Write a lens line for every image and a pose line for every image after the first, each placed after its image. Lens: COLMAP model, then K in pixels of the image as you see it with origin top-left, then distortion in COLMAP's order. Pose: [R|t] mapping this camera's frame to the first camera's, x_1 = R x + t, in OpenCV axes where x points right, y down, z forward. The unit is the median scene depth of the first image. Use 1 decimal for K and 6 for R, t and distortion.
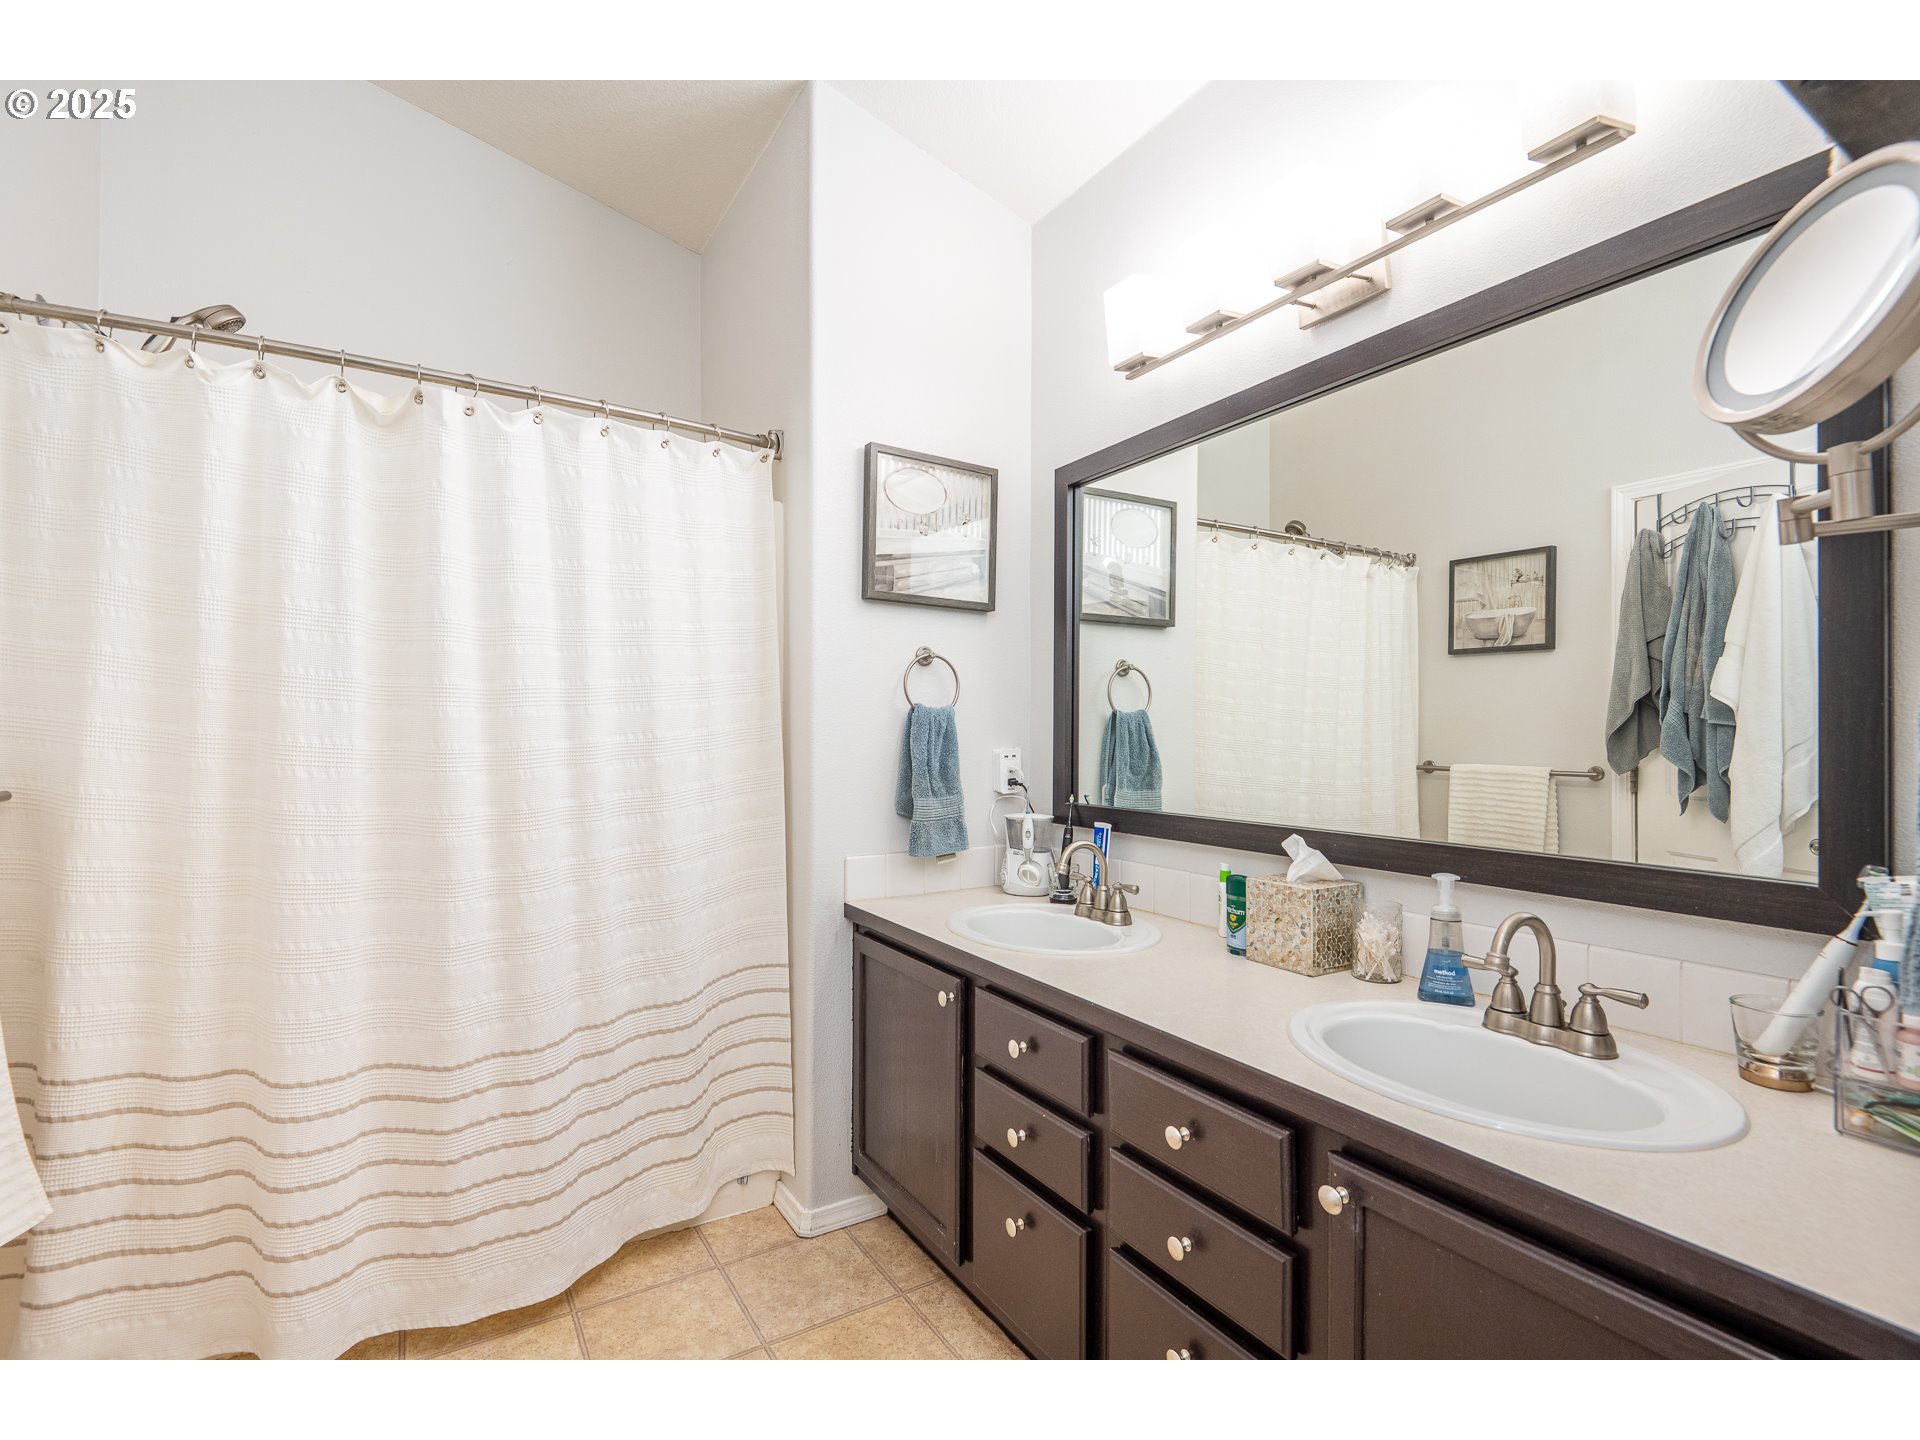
lens RADIAL K [[887.4, 0, 960.0], [0, 887.4, 720.0], [0, 0, 1]] dist [-0.000593, -0.000177]
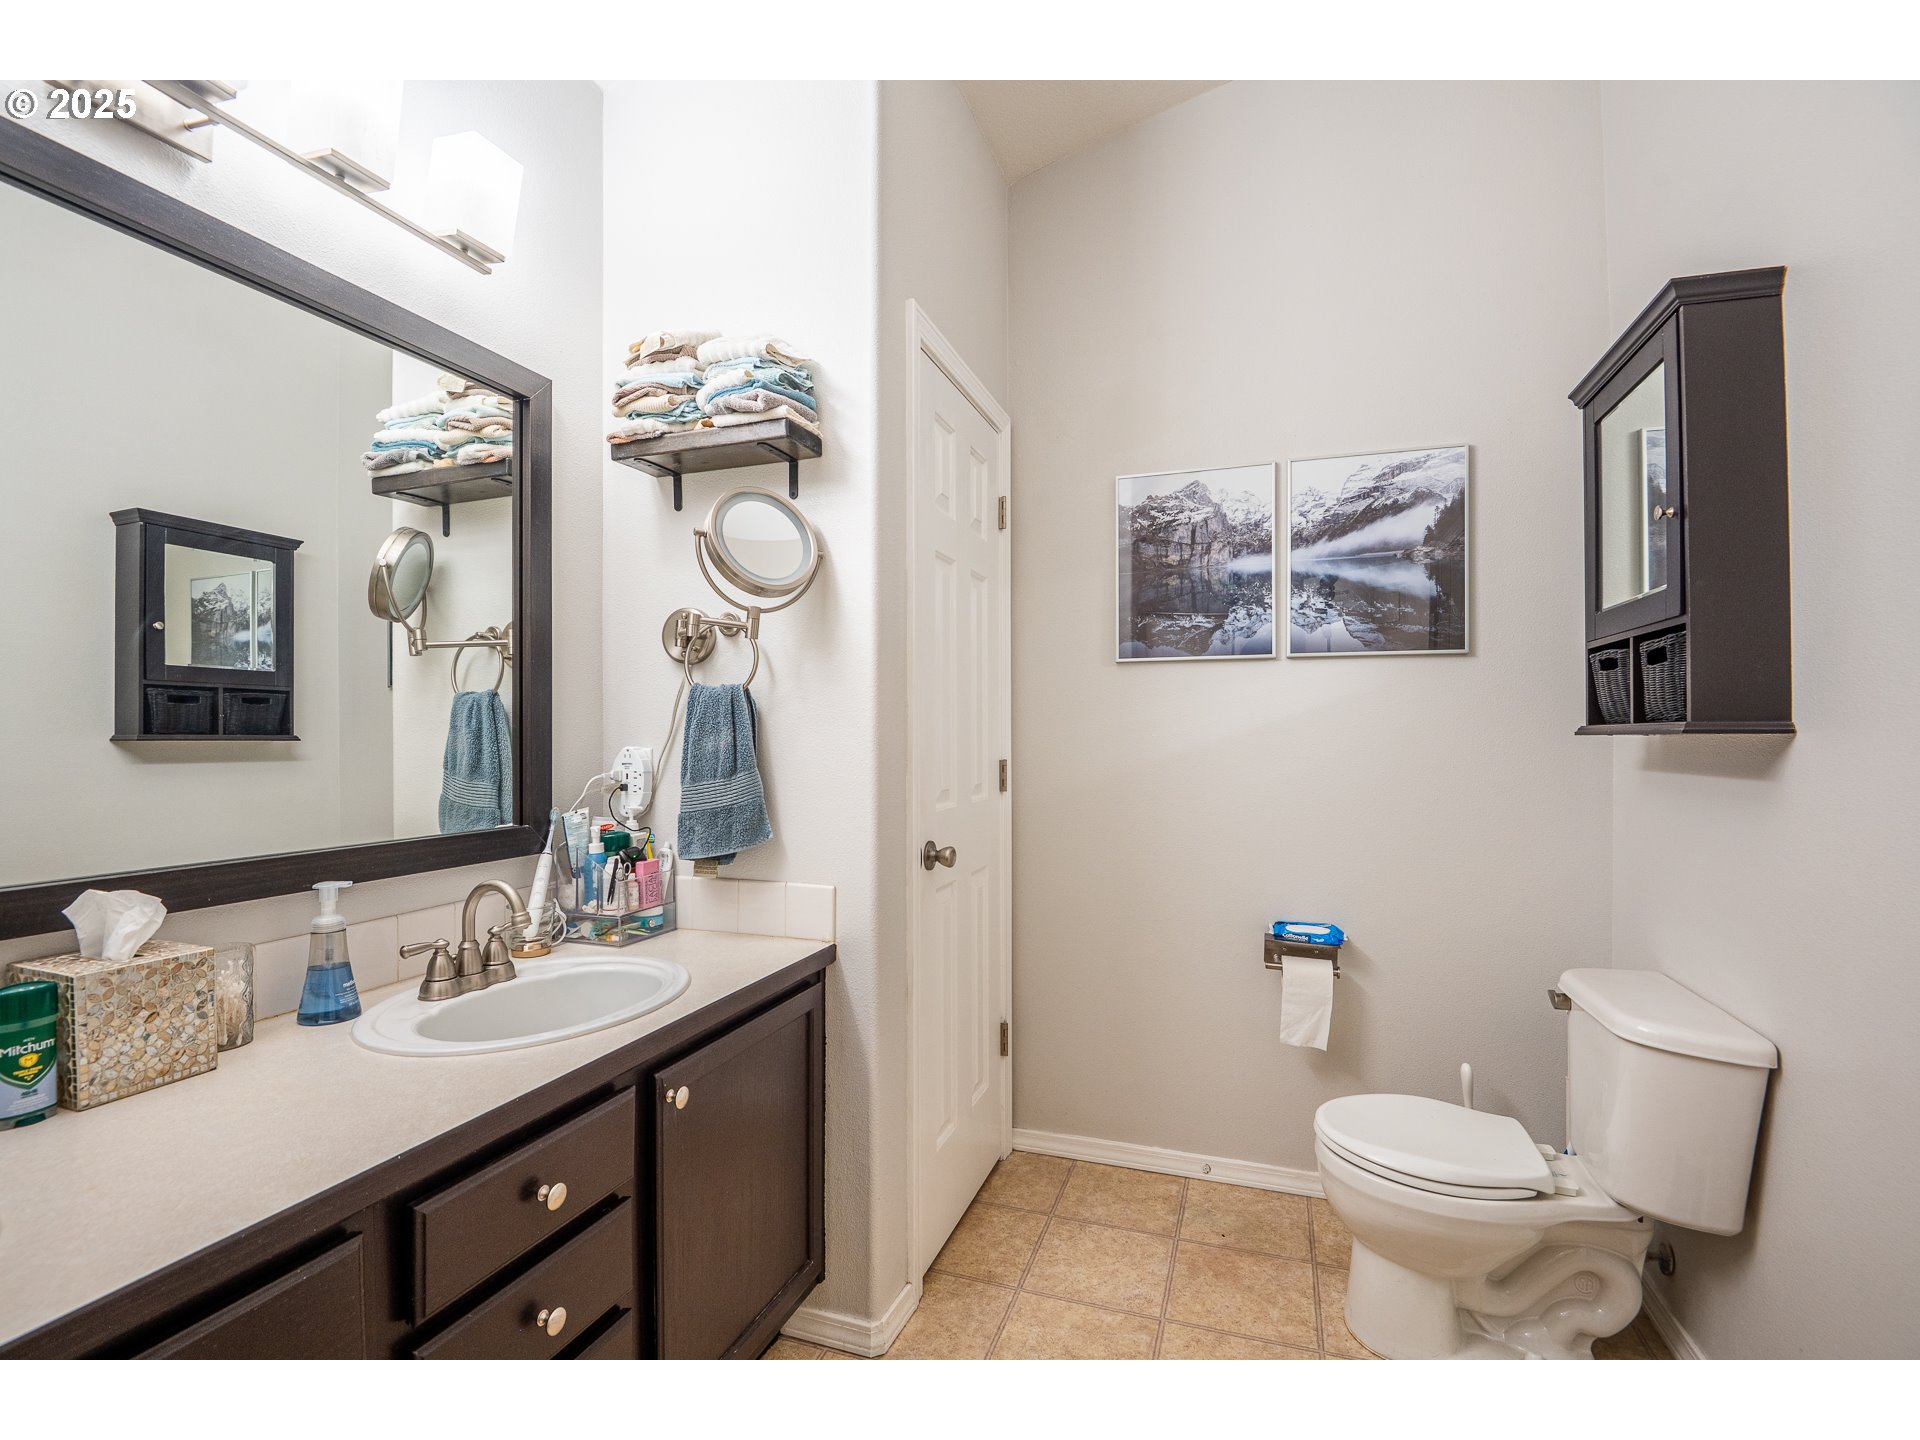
lens RADIAL K [[887.4, 0, 960.0], [0, 887.4, 720.0], [0, 0, 1]] dist [-0.000593, -0.000177]
pose [[-0.621722, 0.006446, 0.783211, -0.595347], [-0.012142, 0.999767, -0.017866, 0.011580], [-0.783144, -0.020617, -0.621499, 1.060981]]
